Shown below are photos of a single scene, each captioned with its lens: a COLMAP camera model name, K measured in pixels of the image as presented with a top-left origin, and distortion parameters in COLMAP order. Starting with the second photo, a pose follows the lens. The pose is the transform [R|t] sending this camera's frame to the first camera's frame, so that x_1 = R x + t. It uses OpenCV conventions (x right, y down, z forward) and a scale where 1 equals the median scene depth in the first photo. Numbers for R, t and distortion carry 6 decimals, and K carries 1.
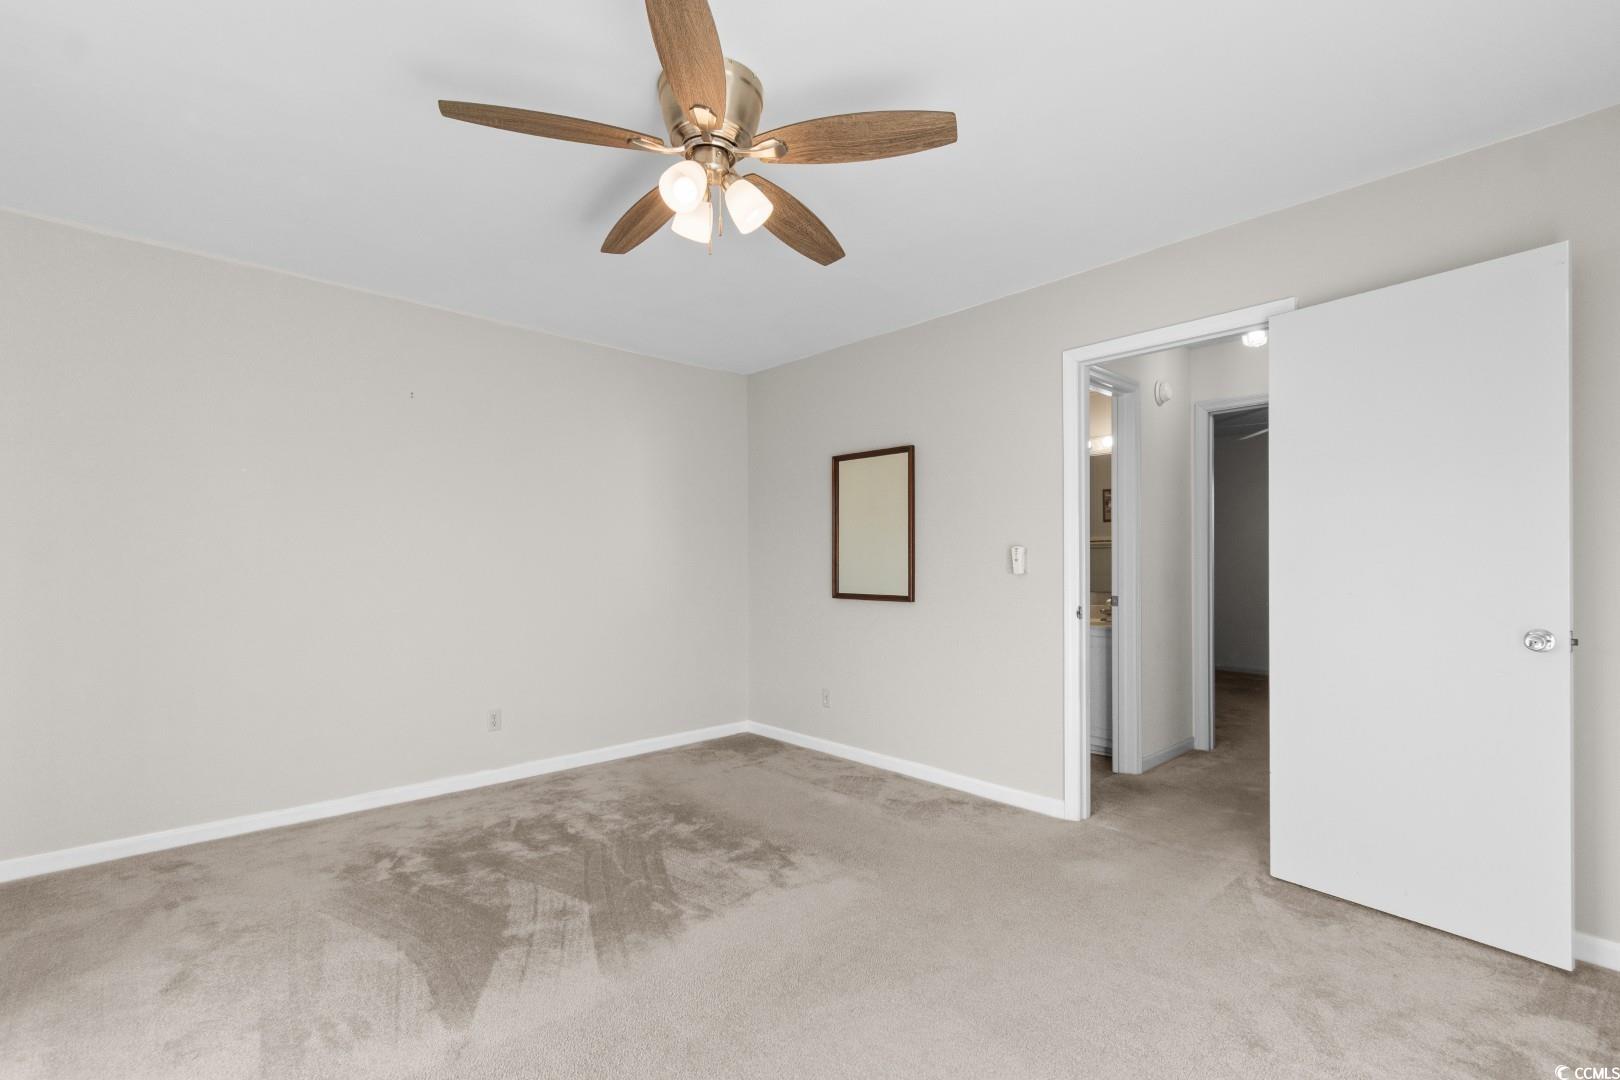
lens RADIAL K [[717.7, 0, 809.5], [0, 717.7, 552.4], [0, 0, 1]] dist [0.003172, -0.002242]
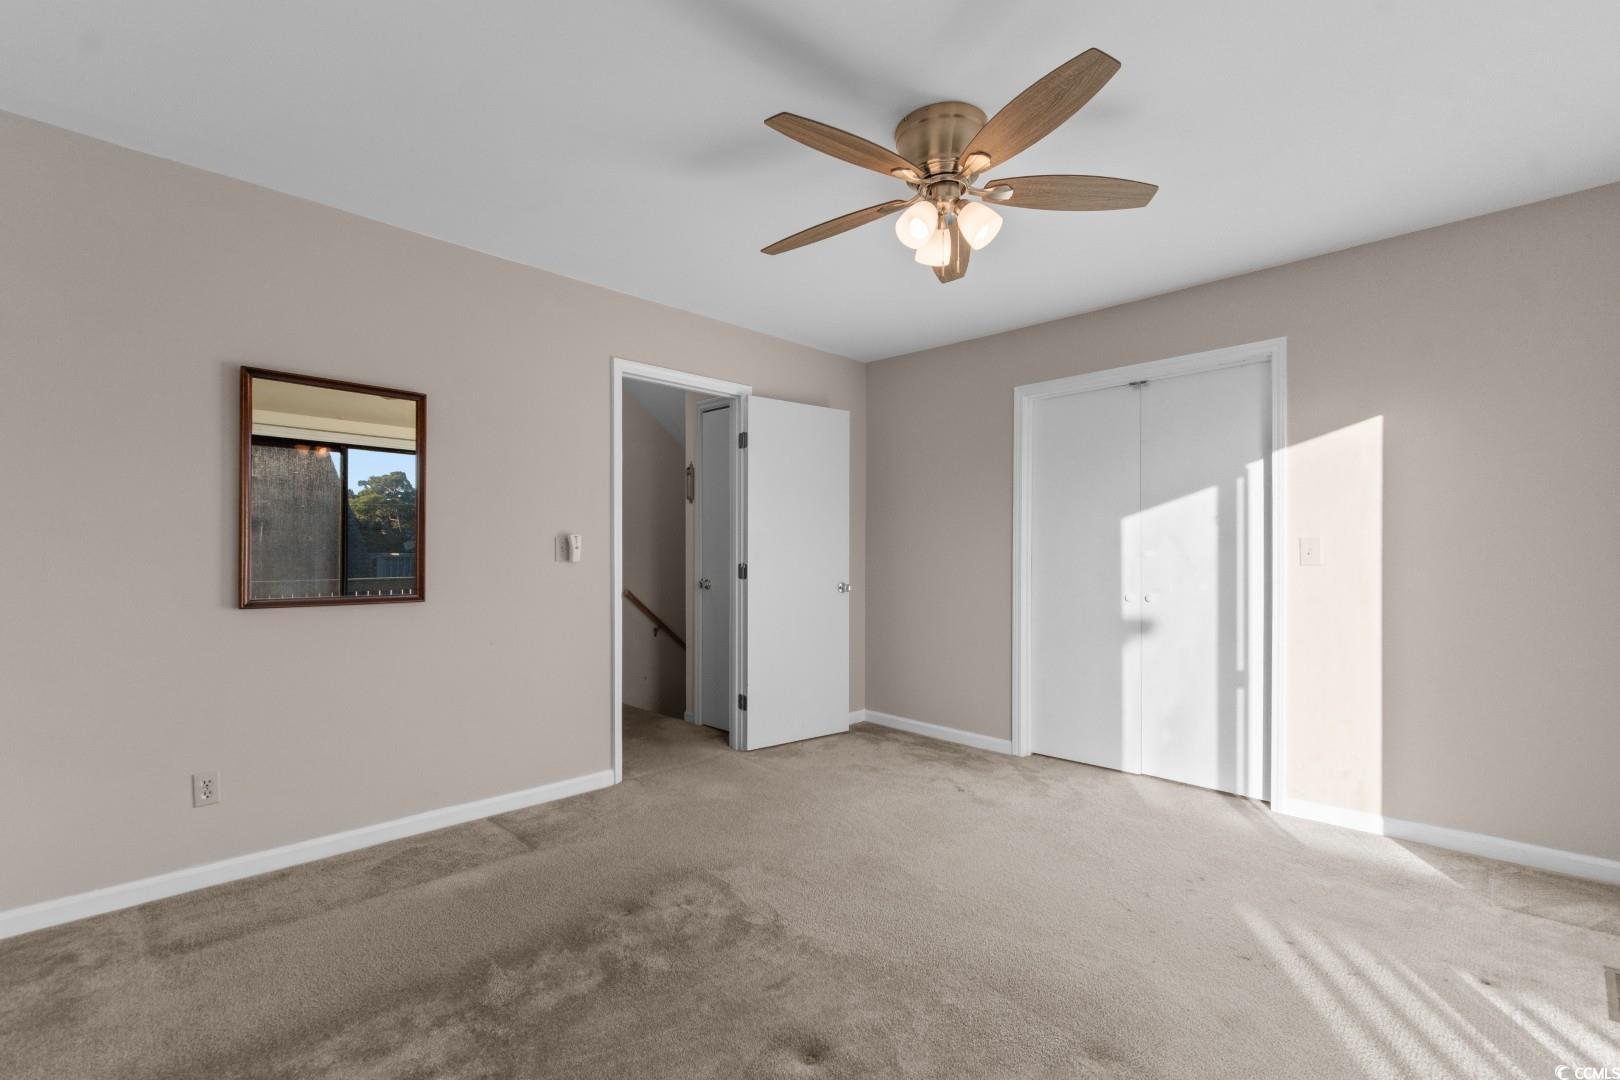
lens RADIAL K [[717.7, 0, 801.0], [0, 717.7, 545.7], [0, 0, 1]] dist [0.003172, -0.002242]
pose [[-0.034018, 0.010045, 0.999371, -0.741743], [-0.019092, 0.999760, -0.010698, 0.012623], [-0.999239, -0.019444, -0.033818, 0.746266]]
